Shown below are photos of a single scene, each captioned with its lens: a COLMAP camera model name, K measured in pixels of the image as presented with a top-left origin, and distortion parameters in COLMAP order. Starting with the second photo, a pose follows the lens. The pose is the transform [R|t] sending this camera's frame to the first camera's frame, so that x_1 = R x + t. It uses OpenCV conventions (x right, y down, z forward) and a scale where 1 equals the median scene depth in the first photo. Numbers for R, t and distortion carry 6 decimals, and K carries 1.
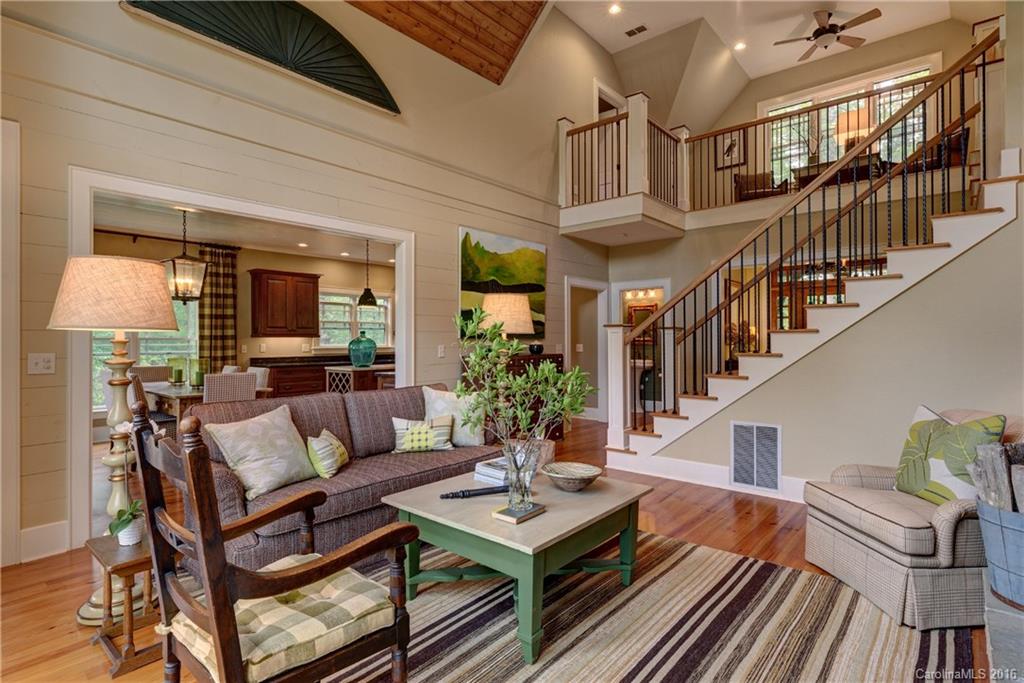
lens RADIAL K [[526.1, 0, 507.9], [0, 526.1, 338.7], [0, 0, 1]] dist [0.002175, 0.000324]
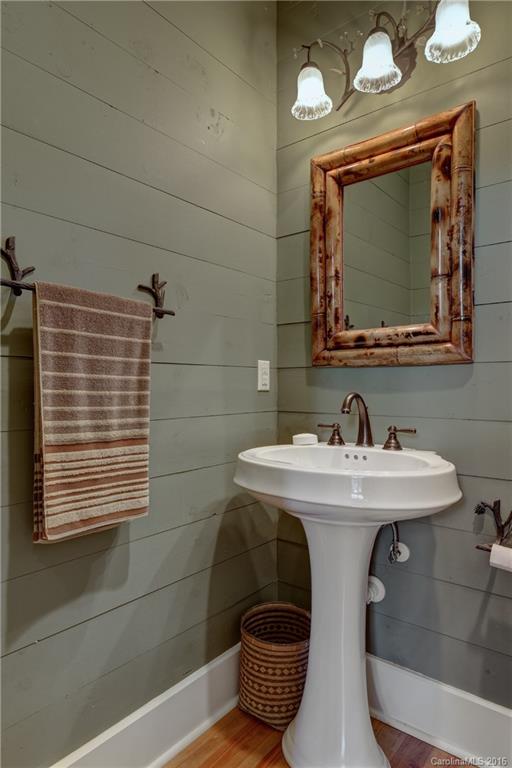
lens RADIAL K [[465.1, 0, 256.3], [0, 465.1, 386.8], [0, 0, 1]] dist [-0.000479, -0.000109]
pose [[0.999798, 0.006838, 0.018880, 0.209121], [-0.006897, 0.999972, 0.003050, 0.021484], [-0.018859, -0.003180, 0.999817, 0.837827]]
